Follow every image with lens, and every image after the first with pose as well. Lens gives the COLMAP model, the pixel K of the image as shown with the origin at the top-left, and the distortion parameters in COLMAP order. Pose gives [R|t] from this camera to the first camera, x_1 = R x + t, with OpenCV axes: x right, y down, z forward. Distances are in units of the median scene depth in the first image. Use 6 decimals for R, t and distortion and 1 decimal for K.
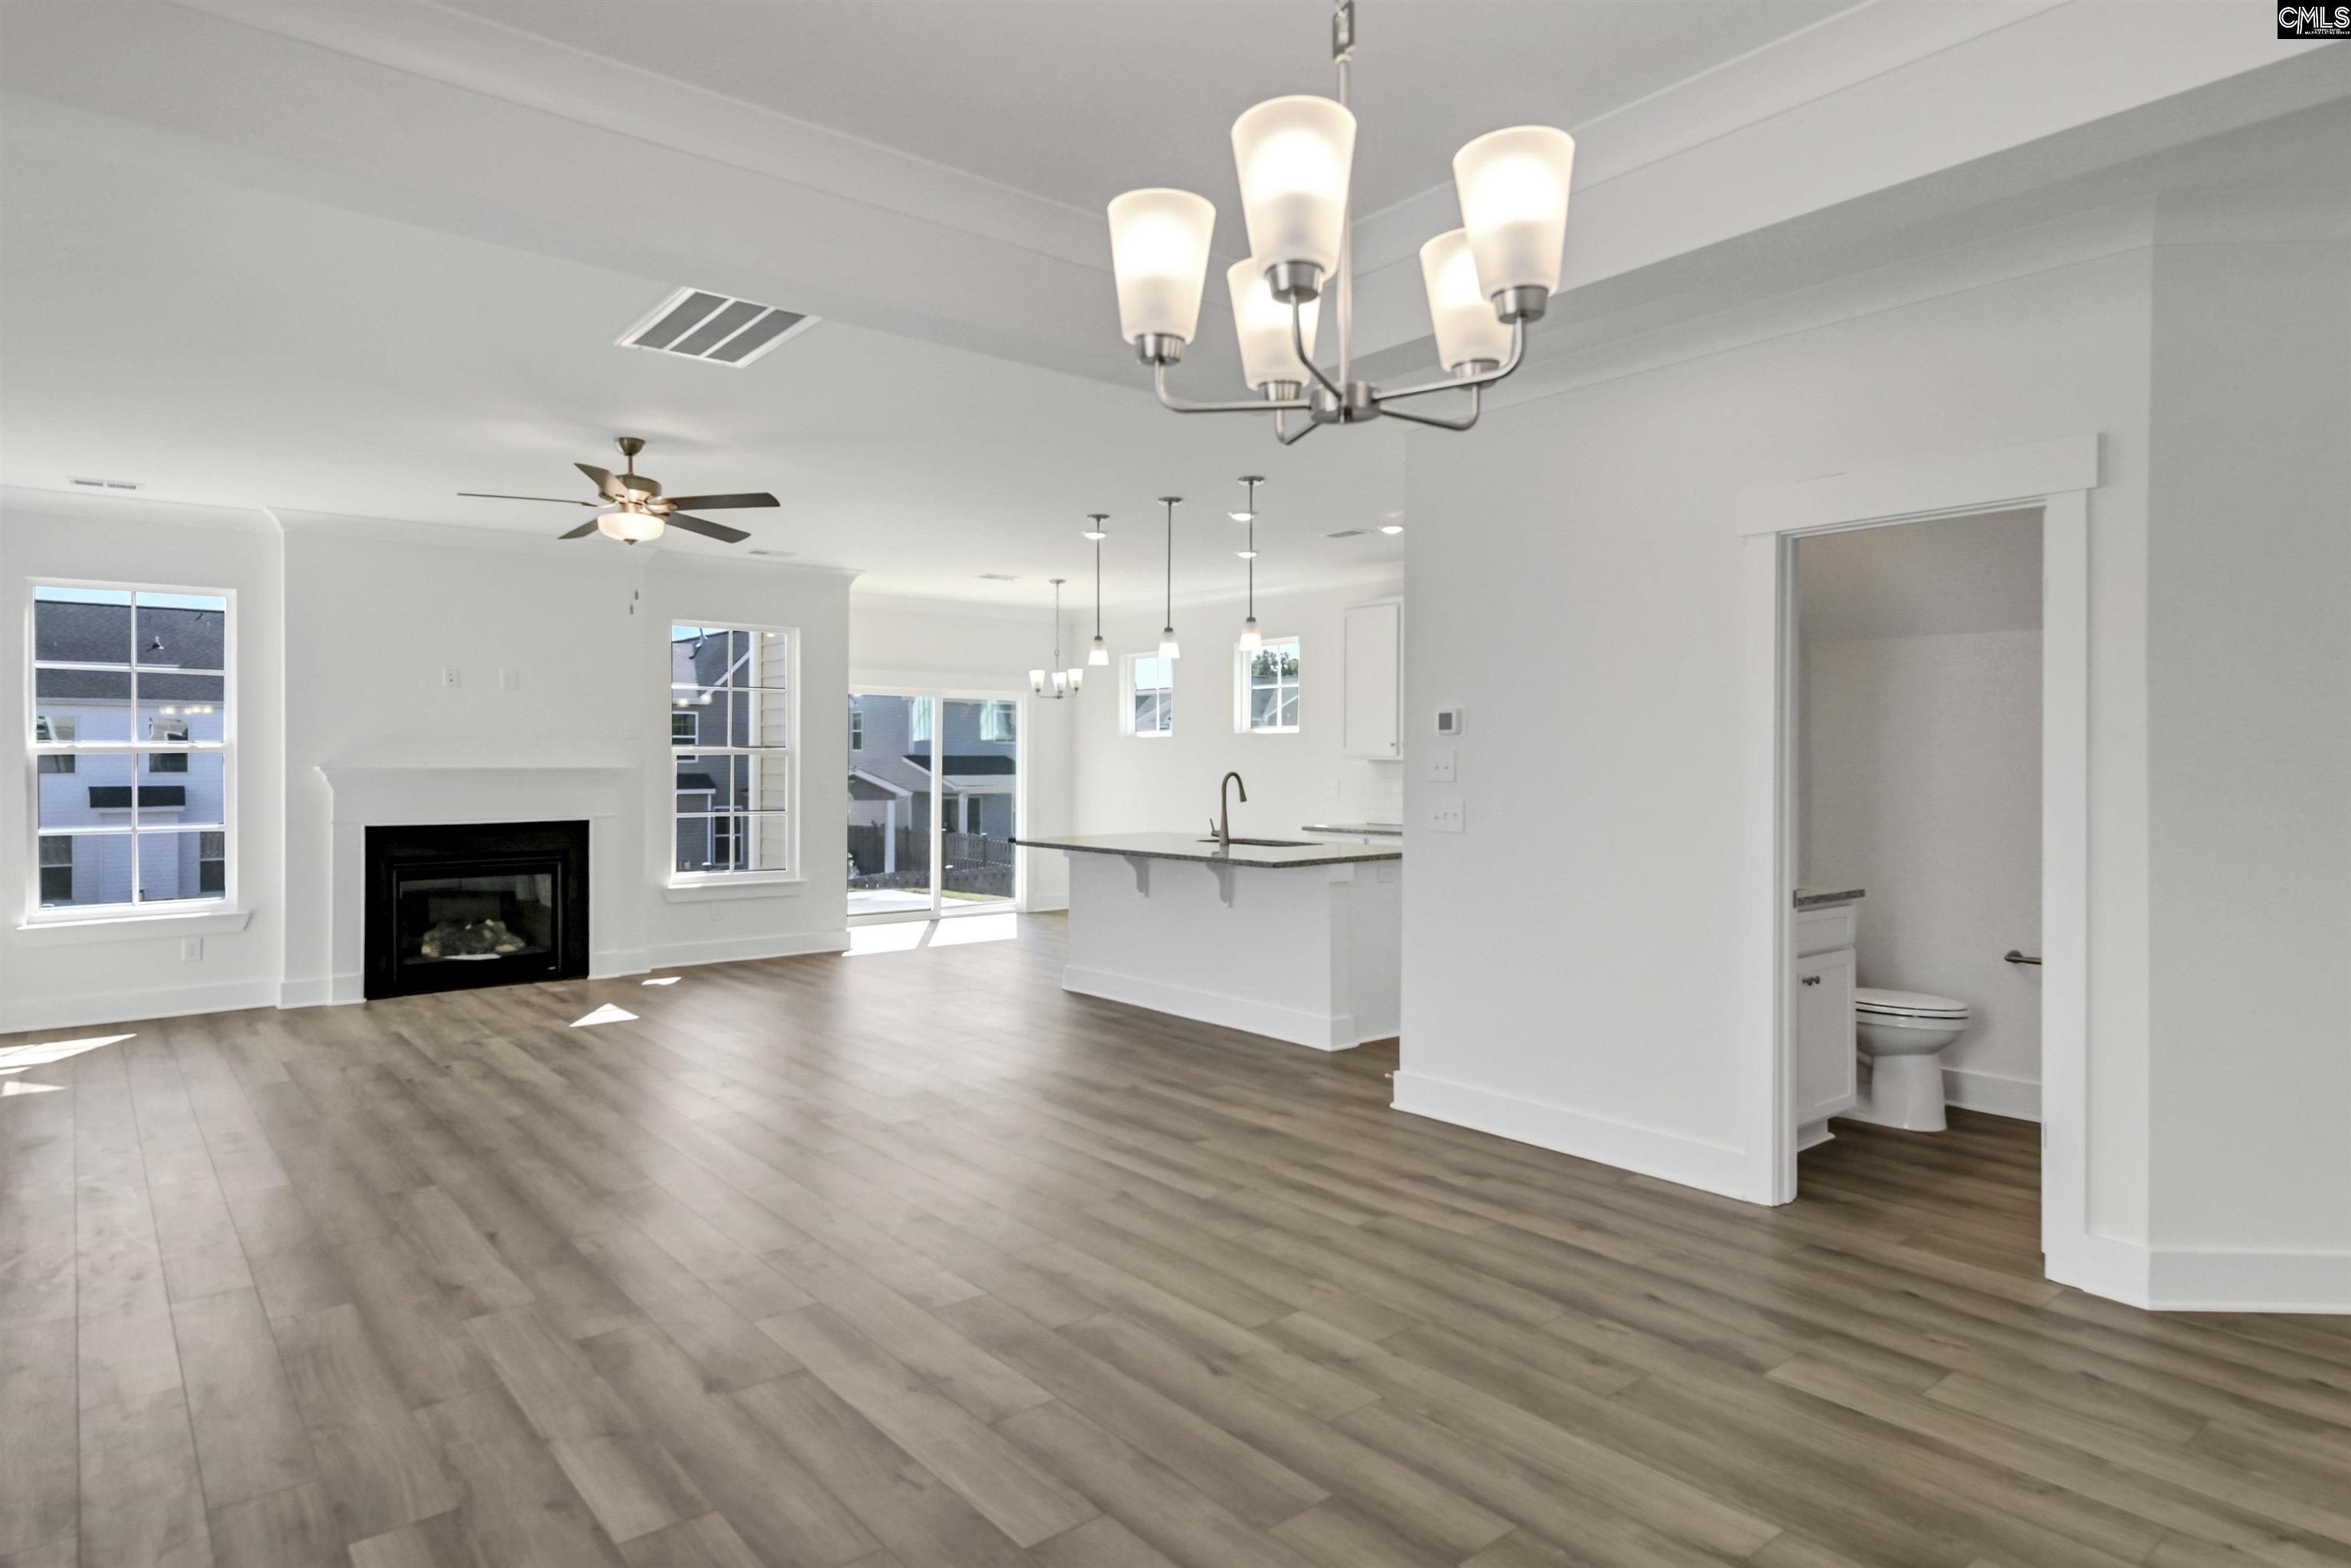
lens RADIAL K [[1330.1, 0, 1175.5], [0, 1330.1, 784.0], [0, 0, 1]] dist [0.001353, -0.000458]
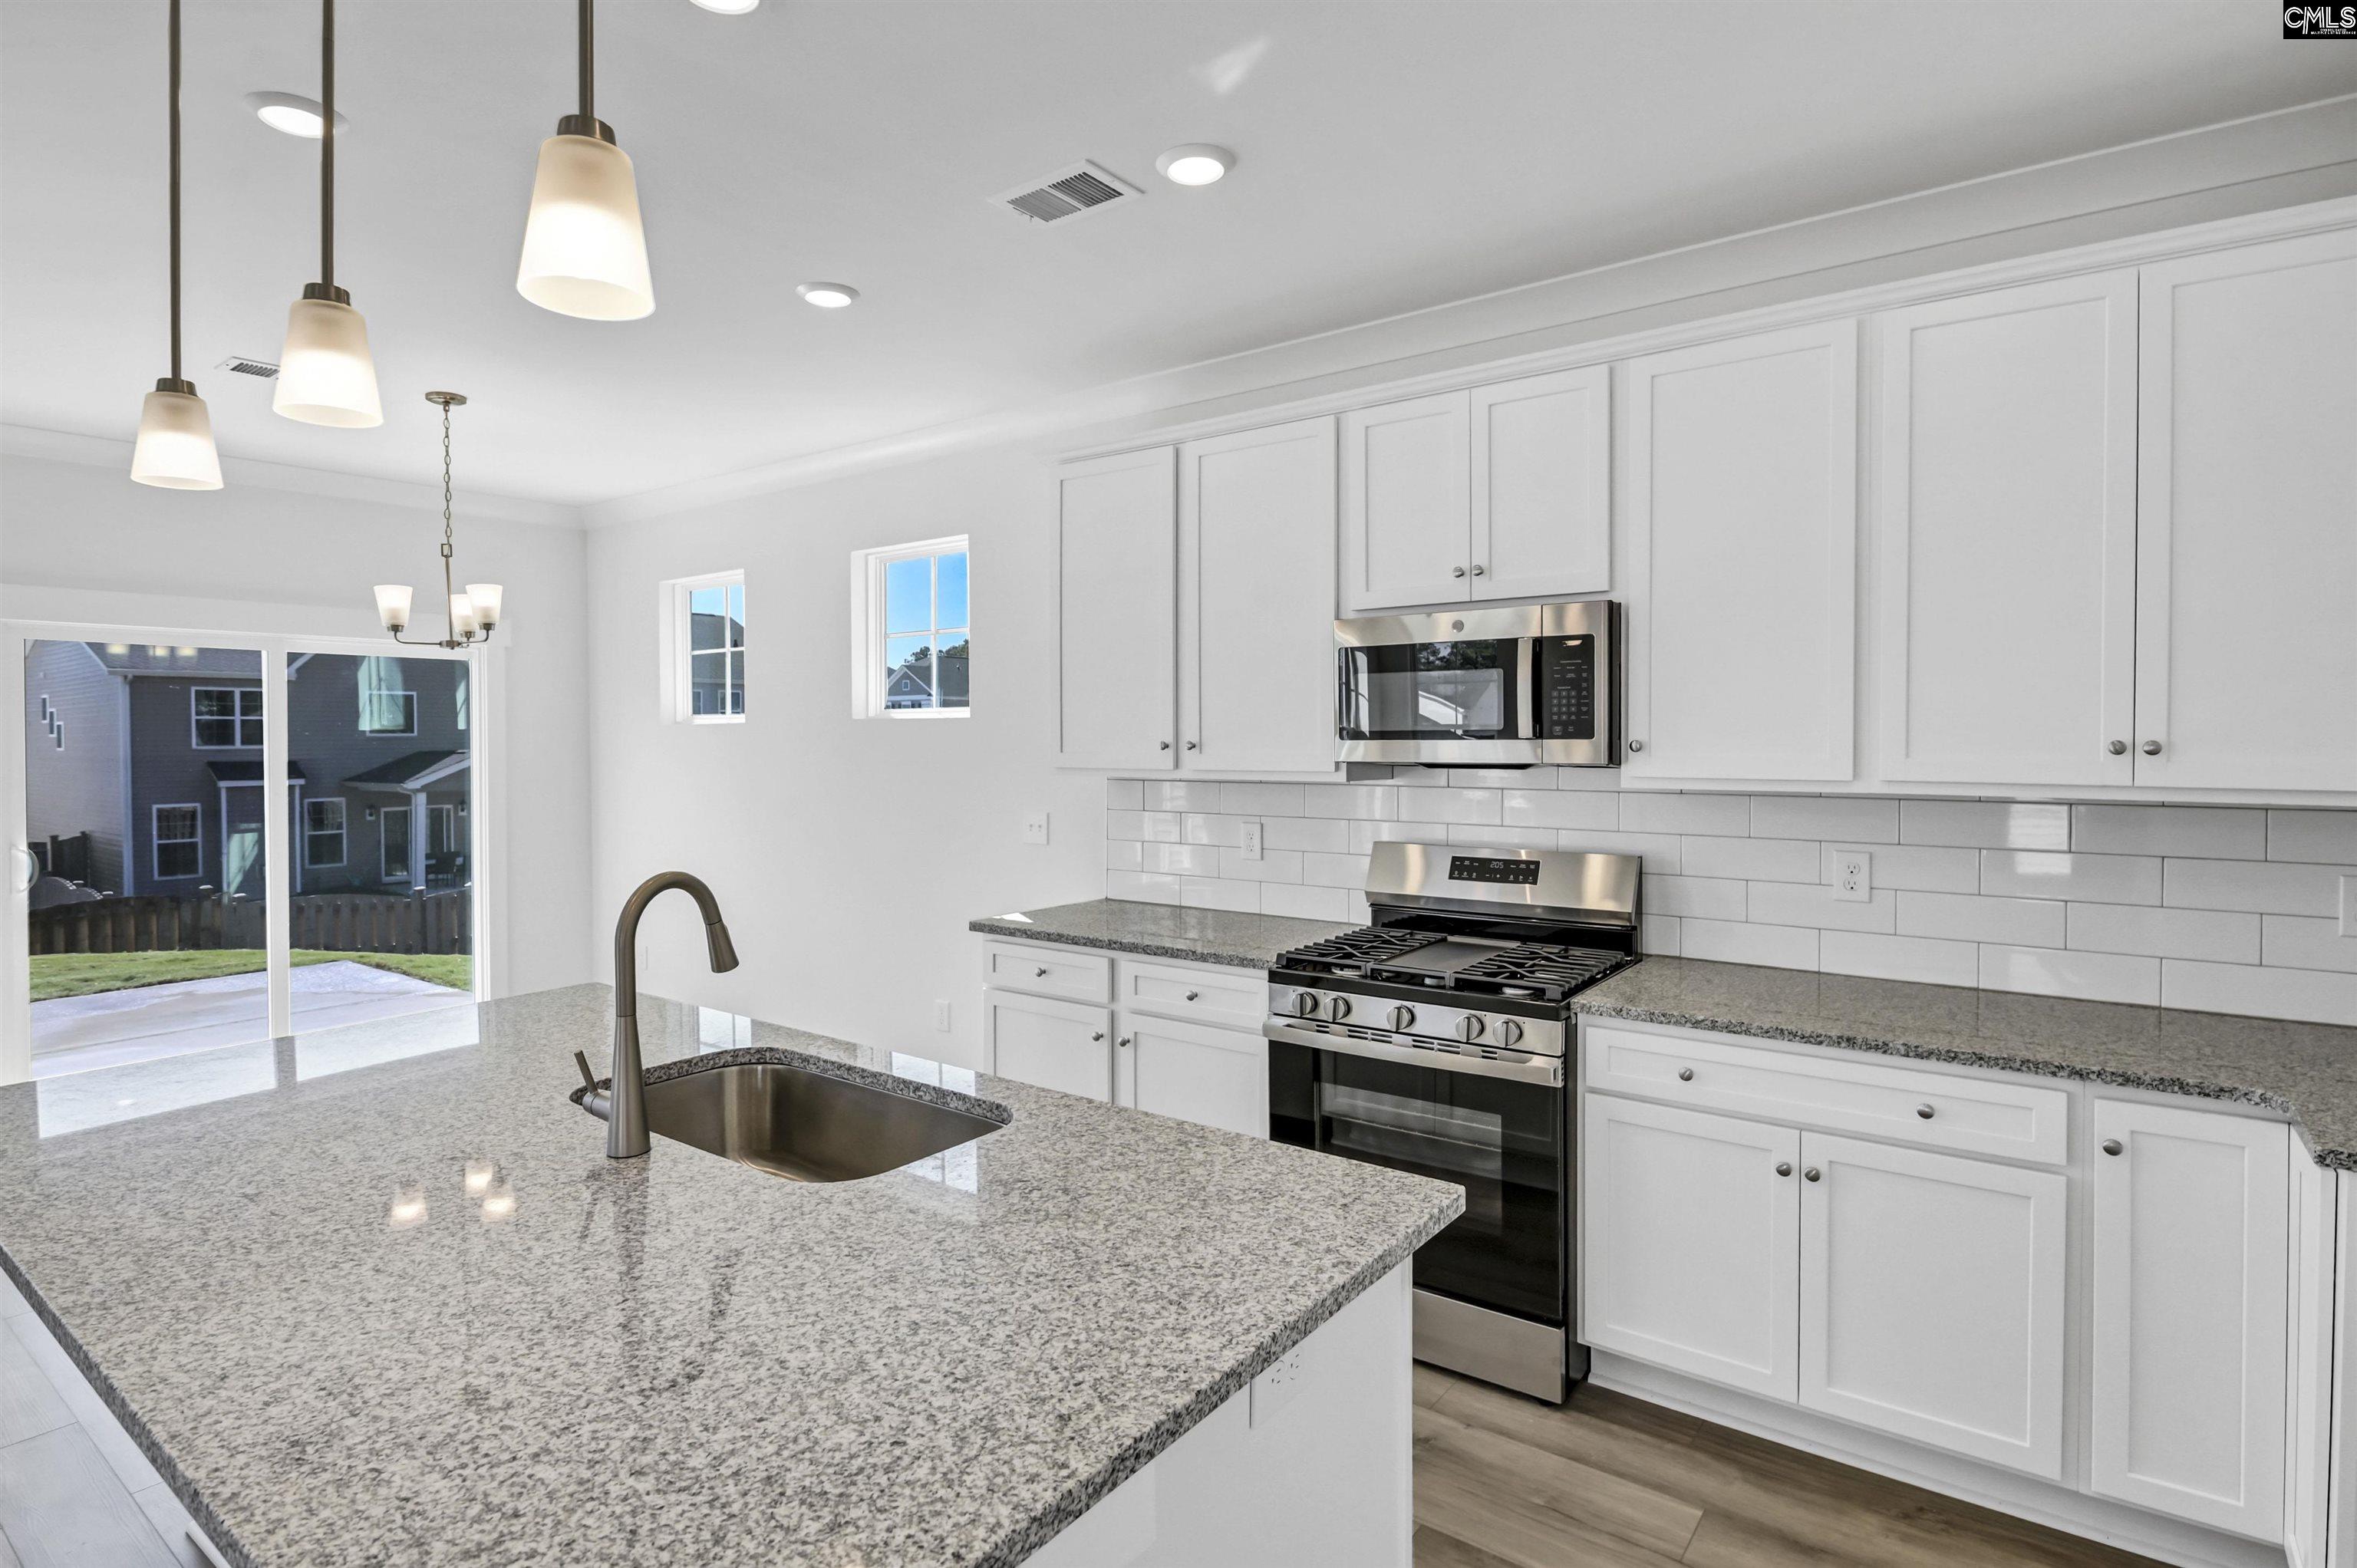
lens RADIAL K [[1189.6, 0, 1180.9], [0, 1189.6, 752.4], [0, 0, 1]] dist [0.002947, 0.000136]
pose [[0.971903, -0.008759, 0.235219, 0.081252], [0.009582, 0.999951, -0.002355, -0.030274], [-0.235187, 0.004543, 0.971940, 0.677677]]
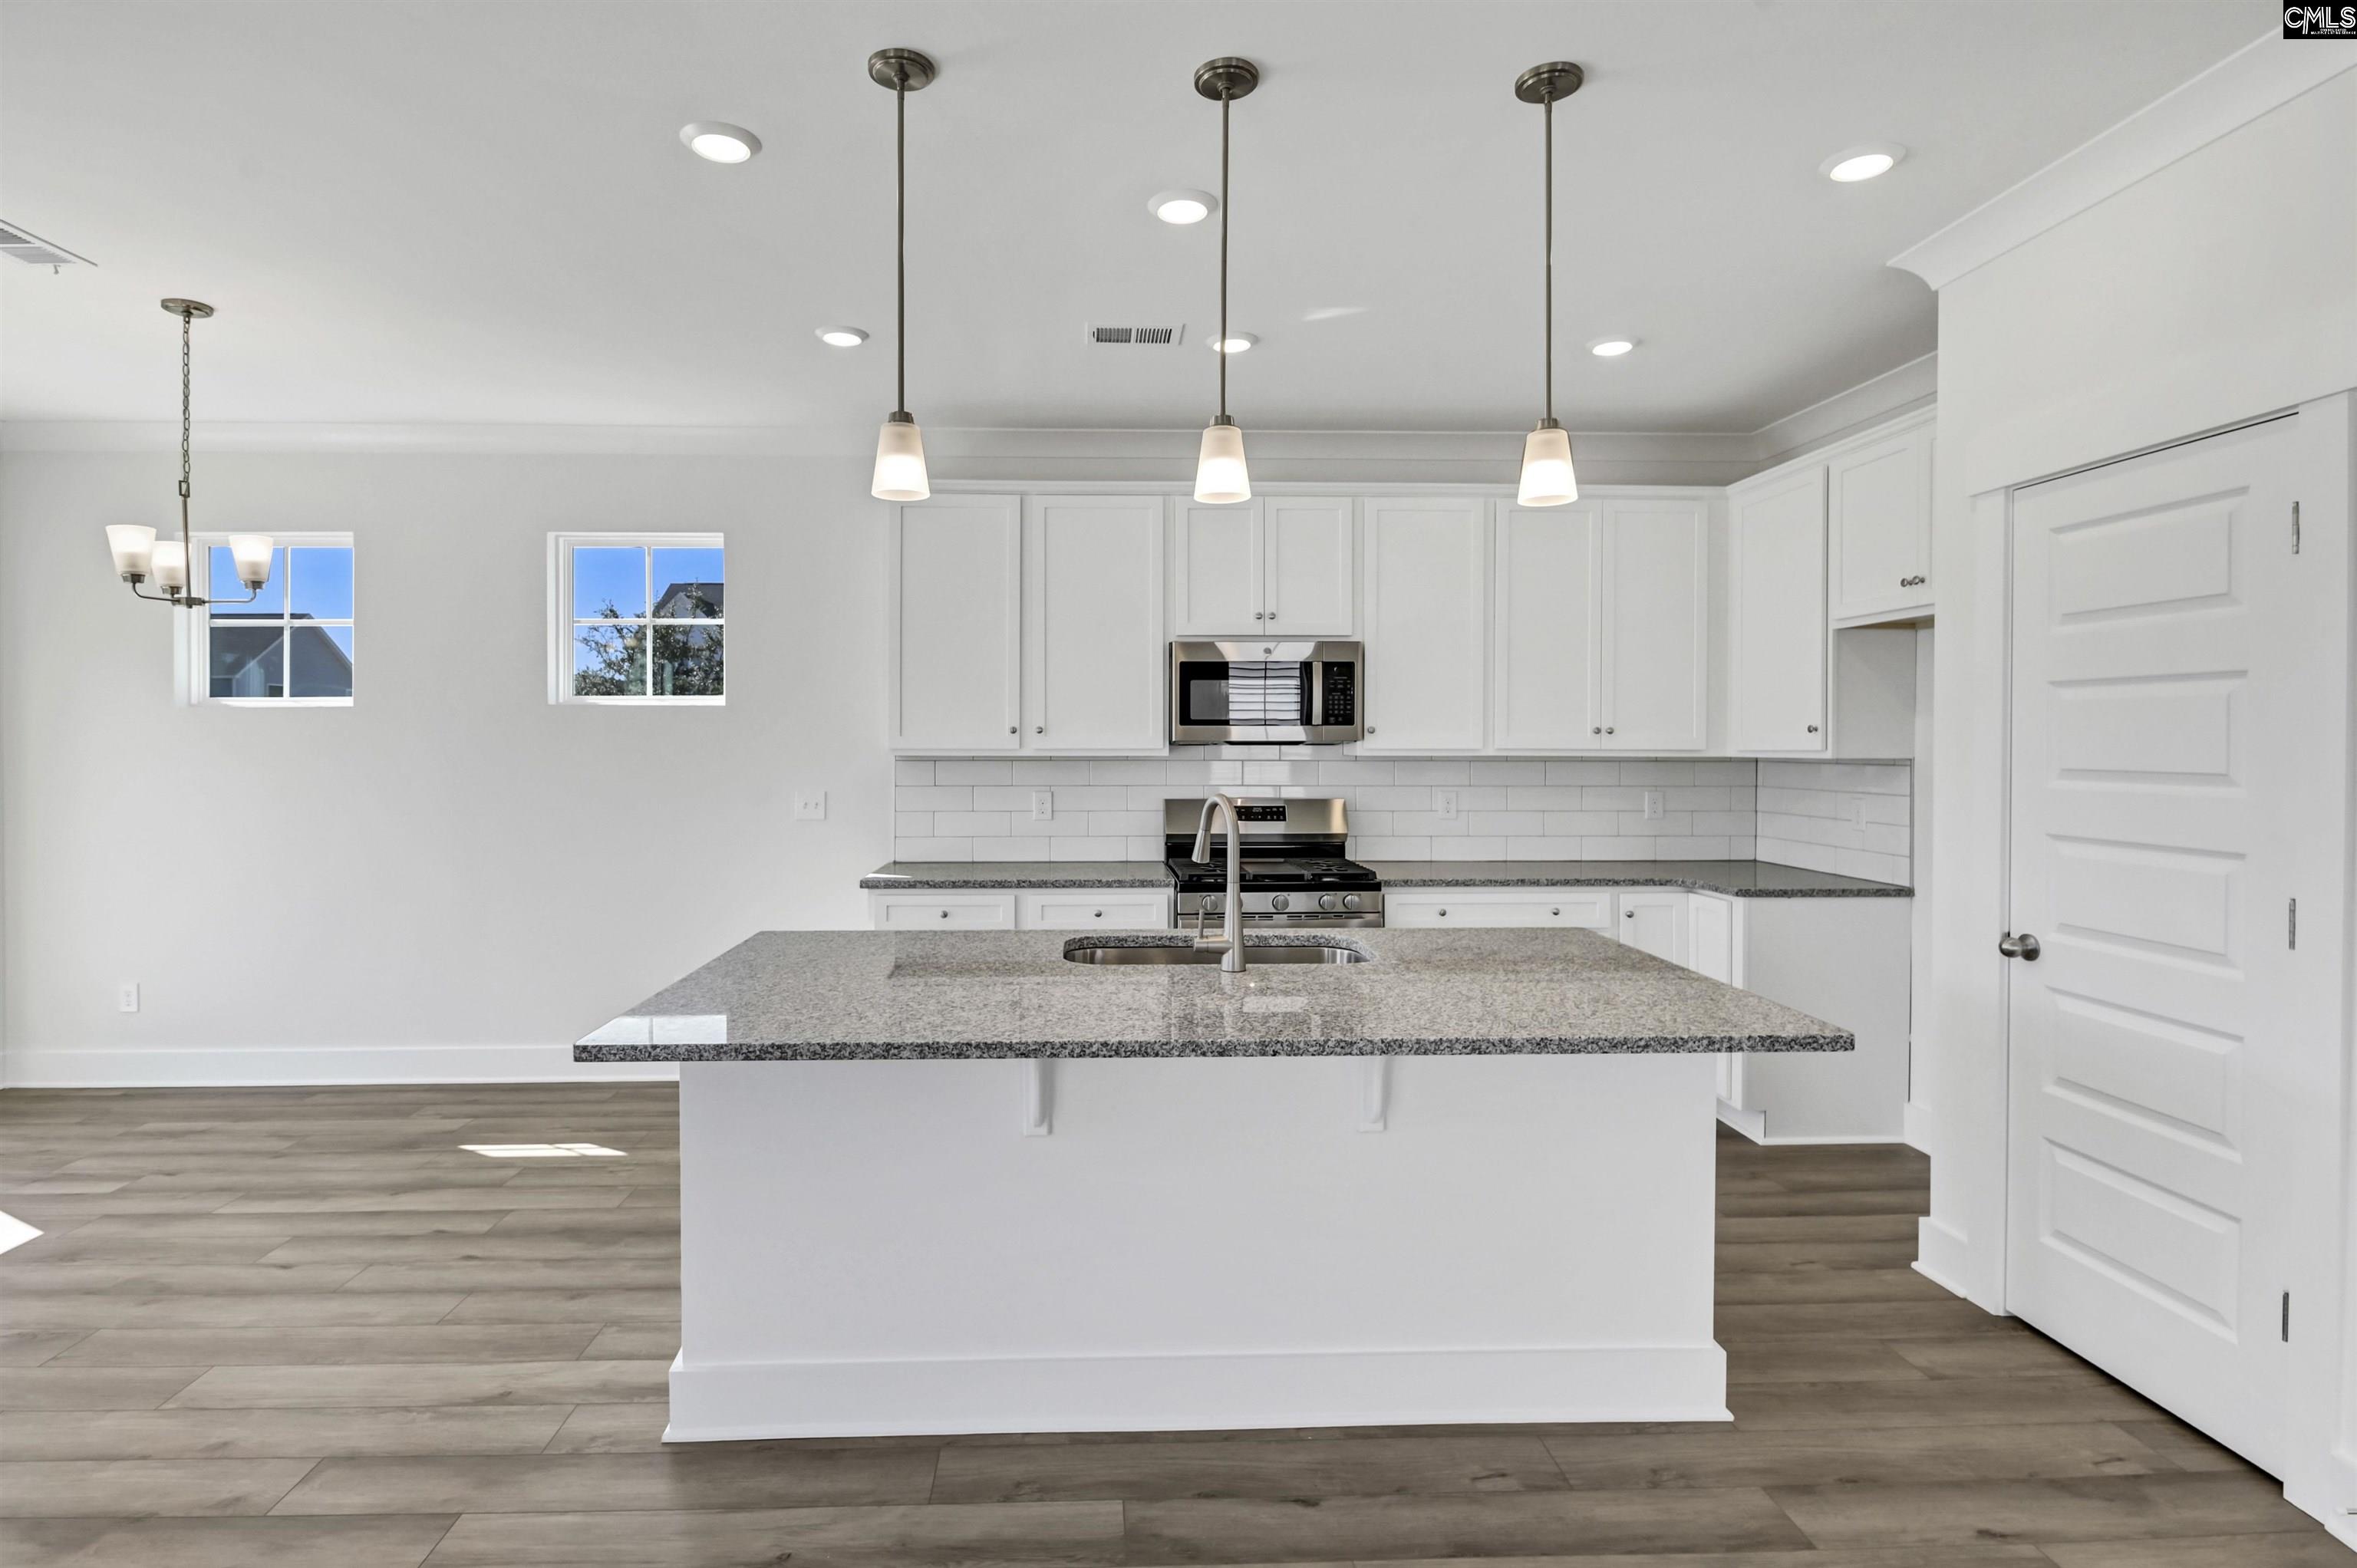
lens RADIAL K [[1183.3, 0, 1125.9], [0, 1183.3, 753.9], [0, 0, 1]] dist [-0.001127, -0.001174]
pose [[0.614513, -0.007427, 0.788872, -0.249176], [0.014198, 0.999898, -0.001646, -0.020442], [-0.788779, 0.012212, 0.614556, 0.727152]]
